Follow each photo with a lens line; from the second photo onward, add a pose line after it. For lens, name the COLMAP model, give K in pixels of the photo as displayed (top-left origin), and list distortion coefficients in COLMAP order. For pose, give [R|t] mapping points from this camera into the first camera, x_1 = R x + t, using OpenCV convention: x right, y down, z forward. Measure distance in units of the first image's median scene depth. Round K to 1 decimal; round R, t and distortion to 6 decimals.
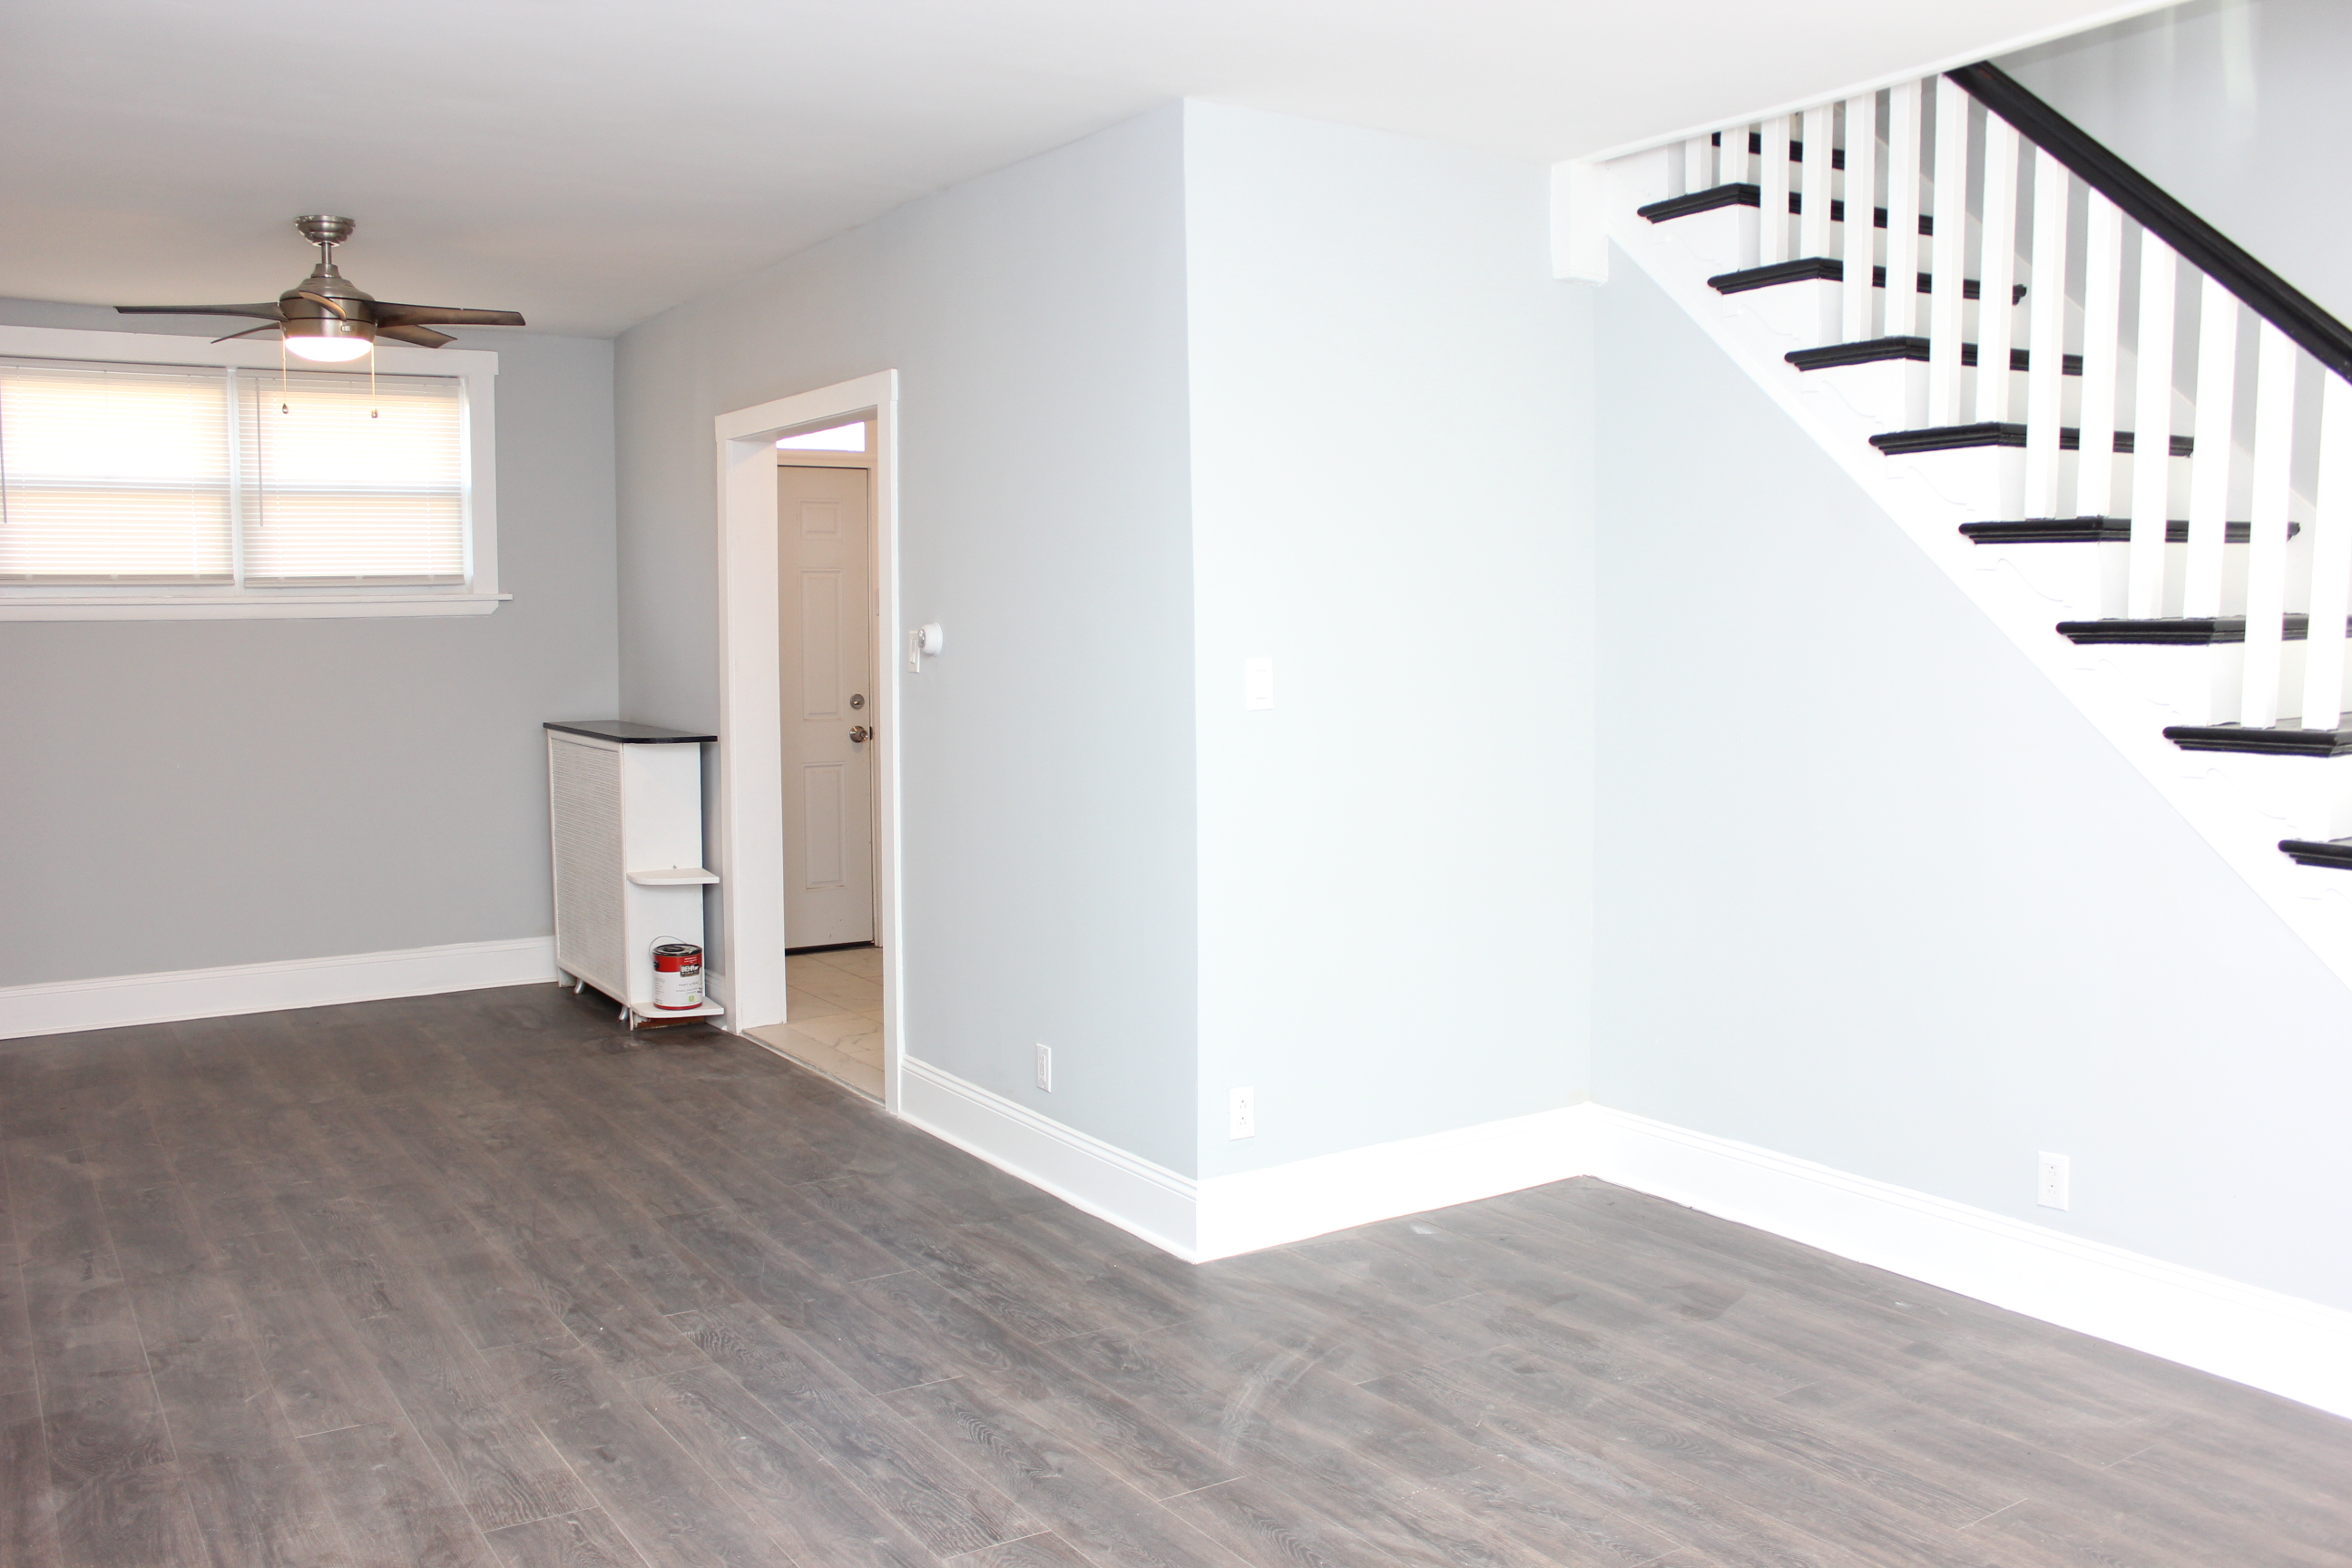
lens RADIAL K [[1959.2, 0, 1175.6], [0, 1959.2, 826.5], [0, 0, 1]] dist [-0.164027, 0.143128]
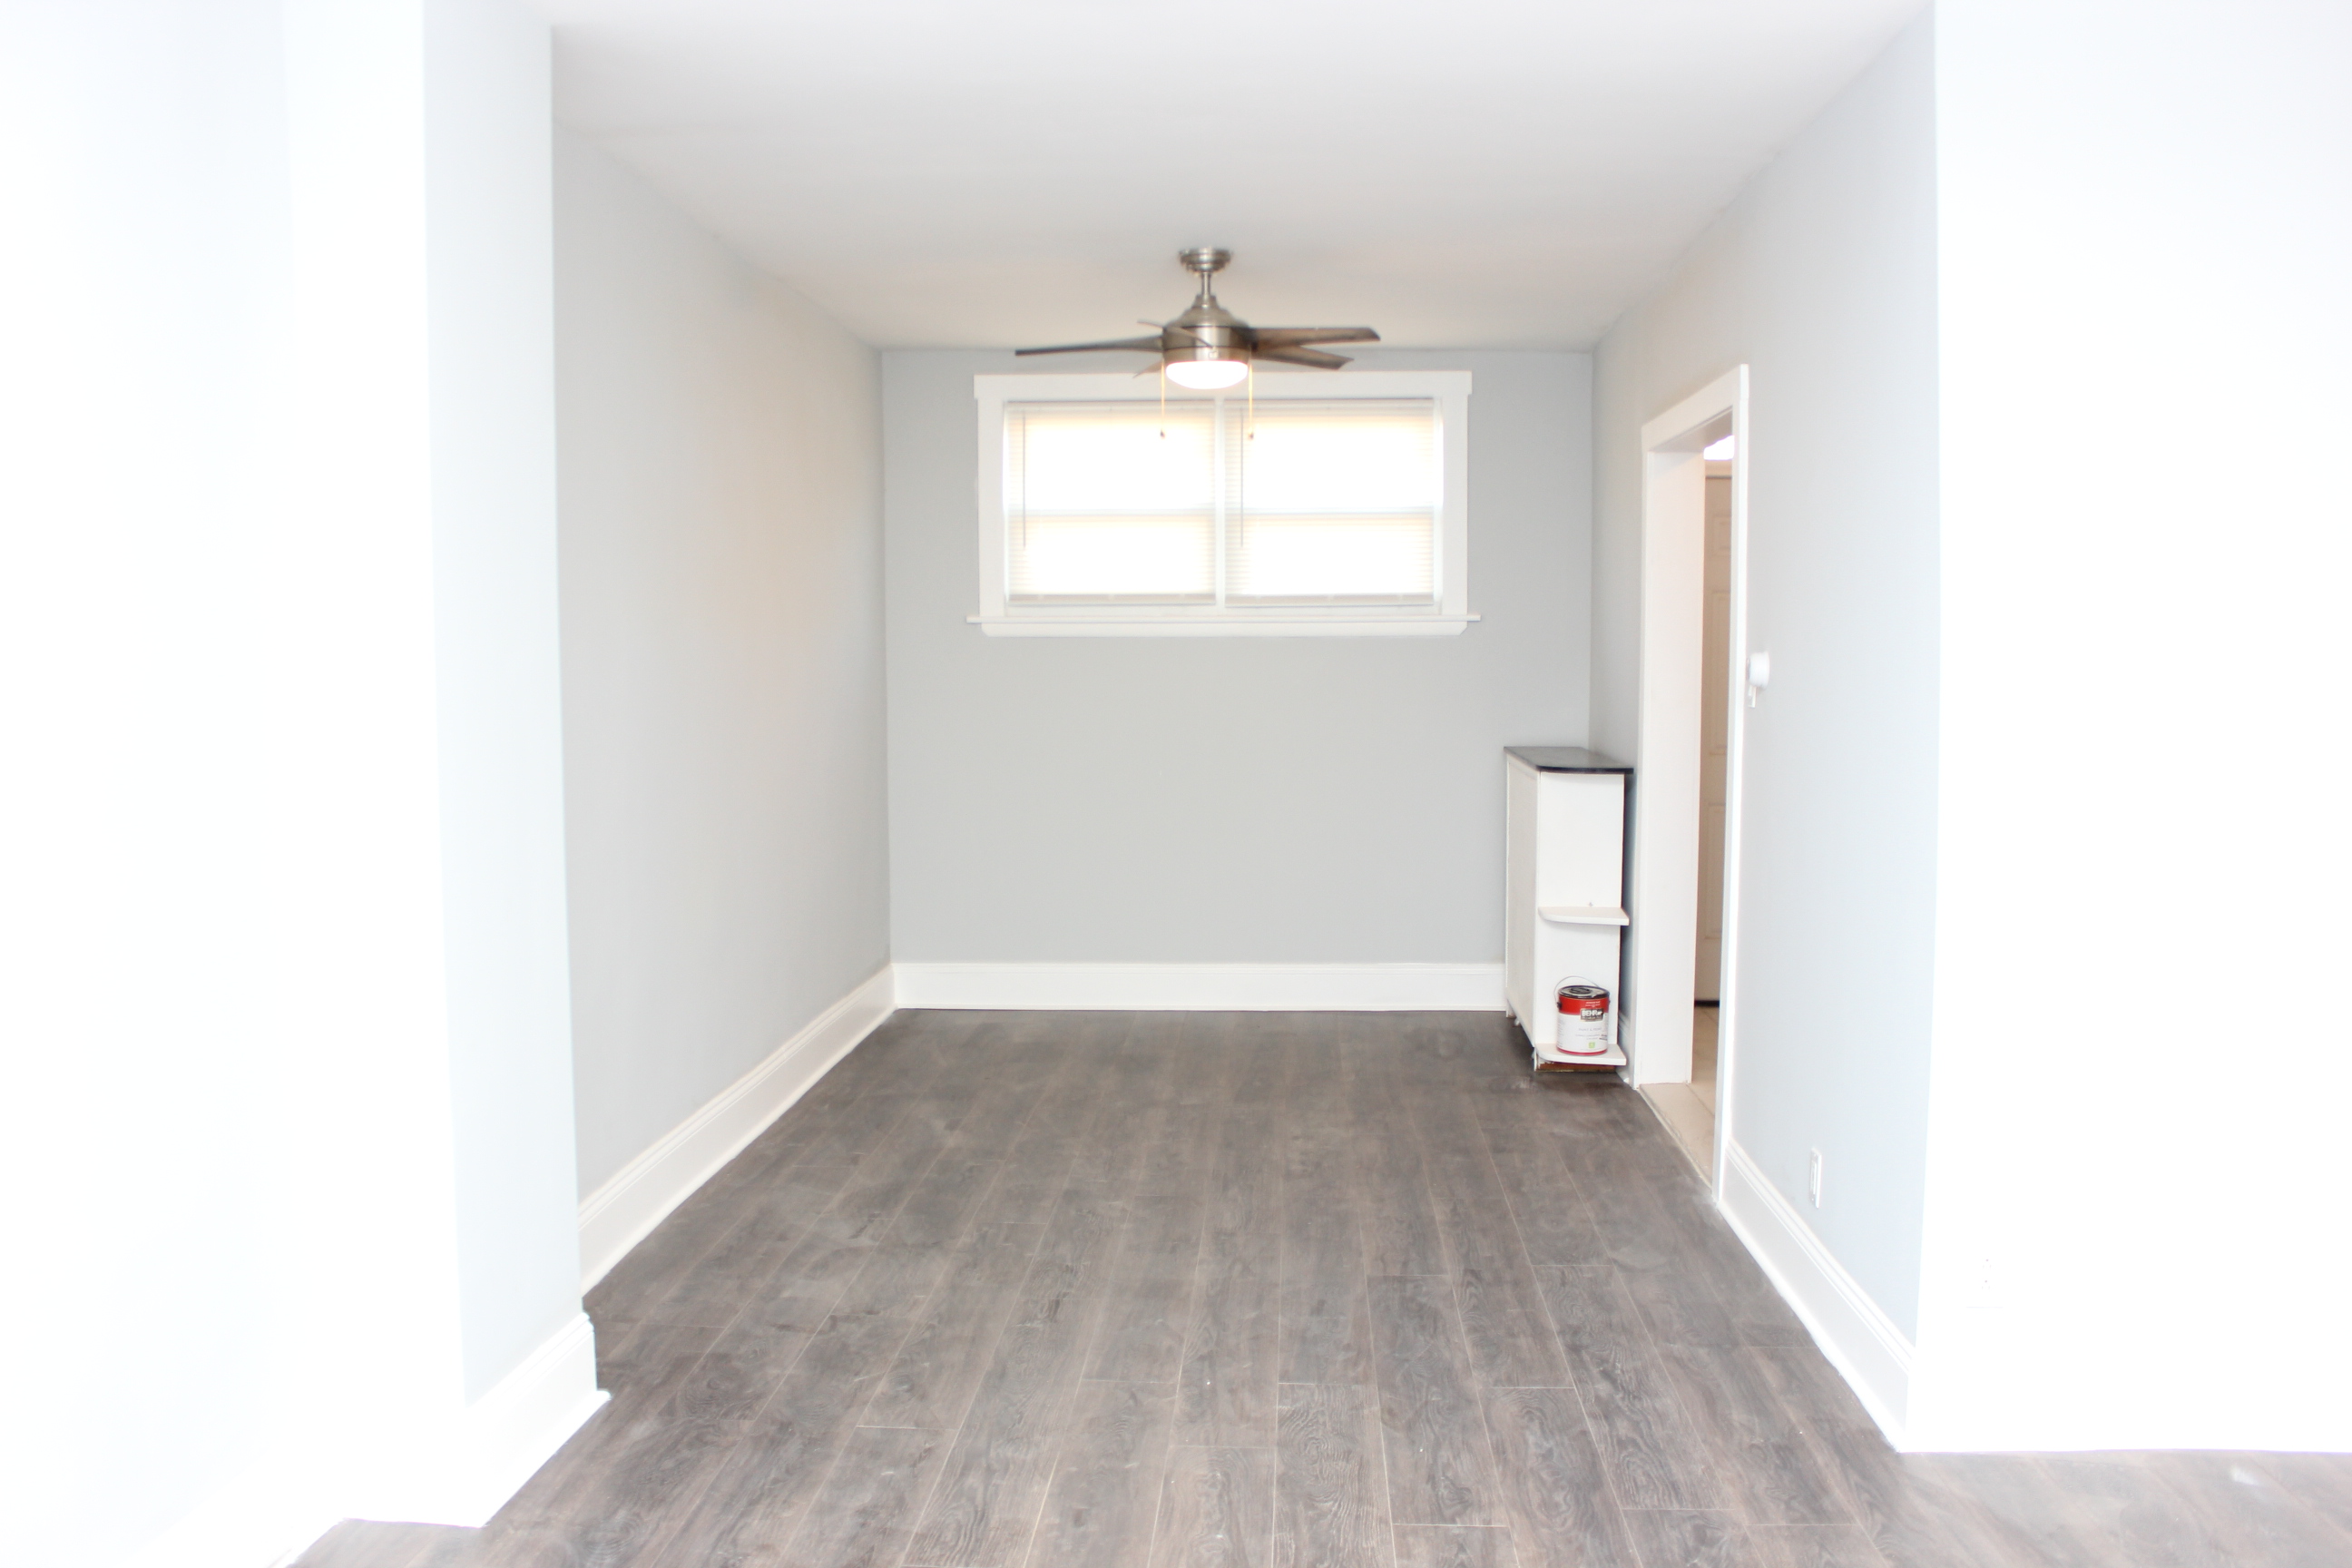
lens RADIAL K [[1960.1, 0, 1202.6], [0, 1960.1, 789.3], [0, 0, 1]] dist [-0.161133, 0.156664]
pose [[0.808870, 0.048110, -0.586016, 0.199220], [-0.065847, 0.997789, -0.008971, -0.019513], [0.584289, 0.045844, 0.810250, 0.163329]]
